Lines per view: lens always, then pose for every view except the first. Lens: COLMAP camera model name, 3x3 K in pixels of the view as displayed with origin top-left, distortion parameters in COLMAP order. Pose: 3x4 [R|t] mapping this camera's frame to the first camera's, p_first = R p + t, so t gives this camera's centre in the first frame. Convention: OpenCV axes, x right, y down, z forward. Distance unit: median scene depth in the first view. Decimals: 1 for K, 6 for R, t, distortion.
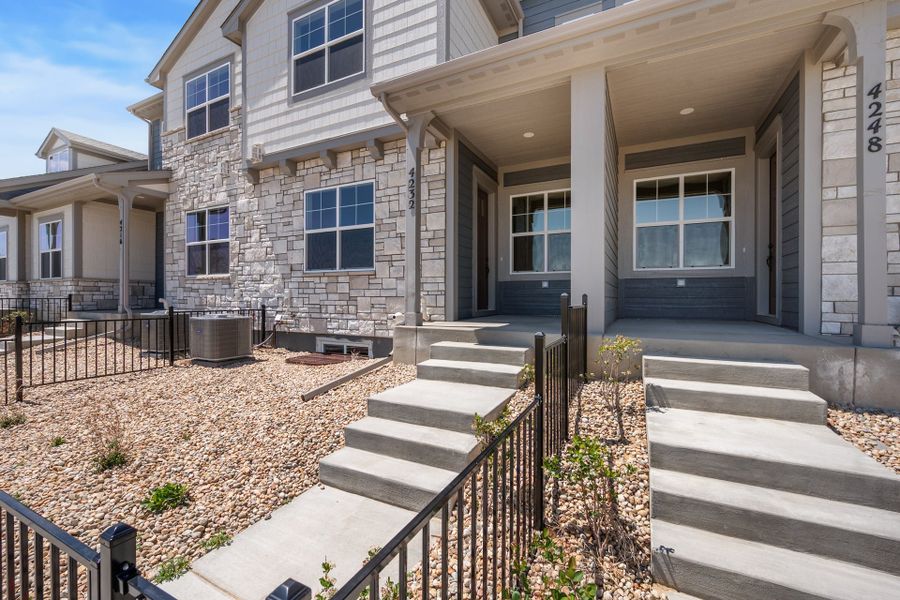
lens RADIAL K [[400.2, 0, 448.4], [0, 400.2, 296.6], [0, 0, 1]] dist [-0.000816, 0.000240]
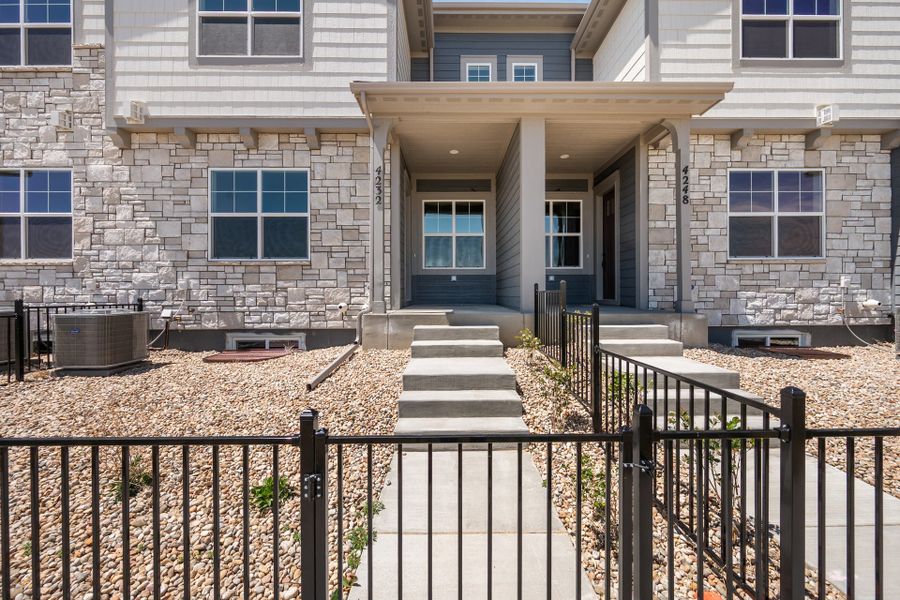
lens RADIAL K [[386.4, 0, 451.9], [0, 386.4, 294.1], [0, 0, 1]] dist [-0.000195, 0.000346]
pose [[0.873152, -0.004293, 0.487430, -0.324859], [0.005337, 0.999985, -0.000754, 0.017619], [-0.487419, 0.003260, 0.873162, 0.000926]]
